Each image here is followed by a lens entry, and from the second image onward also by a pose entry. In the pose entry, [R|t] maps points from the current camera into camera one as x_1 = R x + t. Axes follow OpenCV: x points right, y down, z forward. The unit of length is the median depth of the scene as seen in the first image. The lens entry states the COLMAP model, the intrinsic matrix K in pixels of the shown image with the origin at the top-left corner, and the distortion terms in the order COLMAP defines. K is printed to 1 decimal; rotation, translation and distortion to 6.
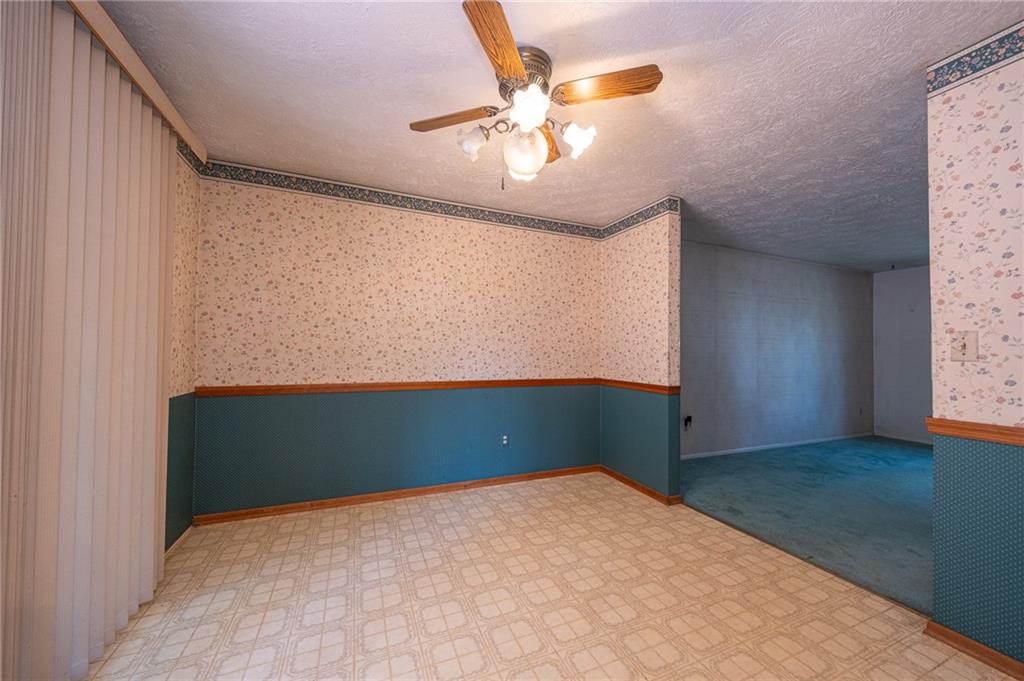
lens RADIAL K [[369.7, 0, 512.0], [0, 369.7, 340.5], [0, 0, 1]] dist [-0.002066, -0.000272]
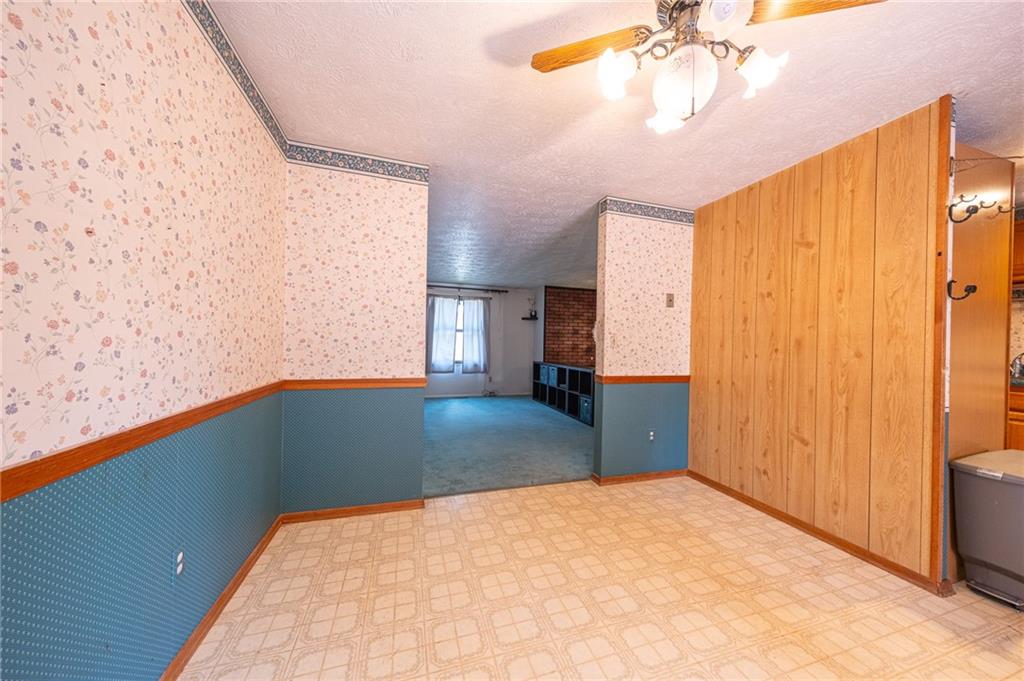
lens RADIAL K [[343.5, 0, 512.0], [0, 343.5, 340.5], [0, 0, 1]] dist [0.001075, -0.000067]
pose [[0.091653, -0.003786, 0.995784, -0.406607], [-0.049076, 0.998760, 0.008314, 0.014468], [-0.994581, -0.049631, 0.091354, 0.727469]]
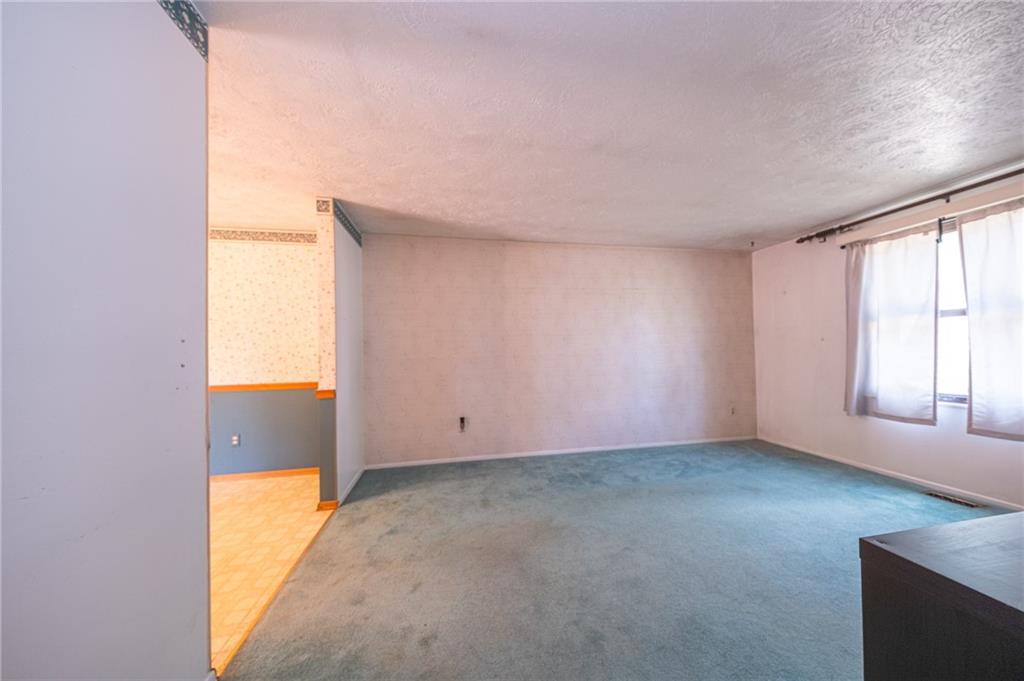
lens RADIAL K [[339.3, 0, 512.0], [0, 339.3, 340.5], [0, 0, 1]] dist [-0.000230, -0.000087]
pose [[0.982085, -0.038615, -0.184440, 1.122004], [0.037993, 0.999254, -0.006903, 0.018317], [0.184569, -0.000228, 0.982819, 0.207512]]
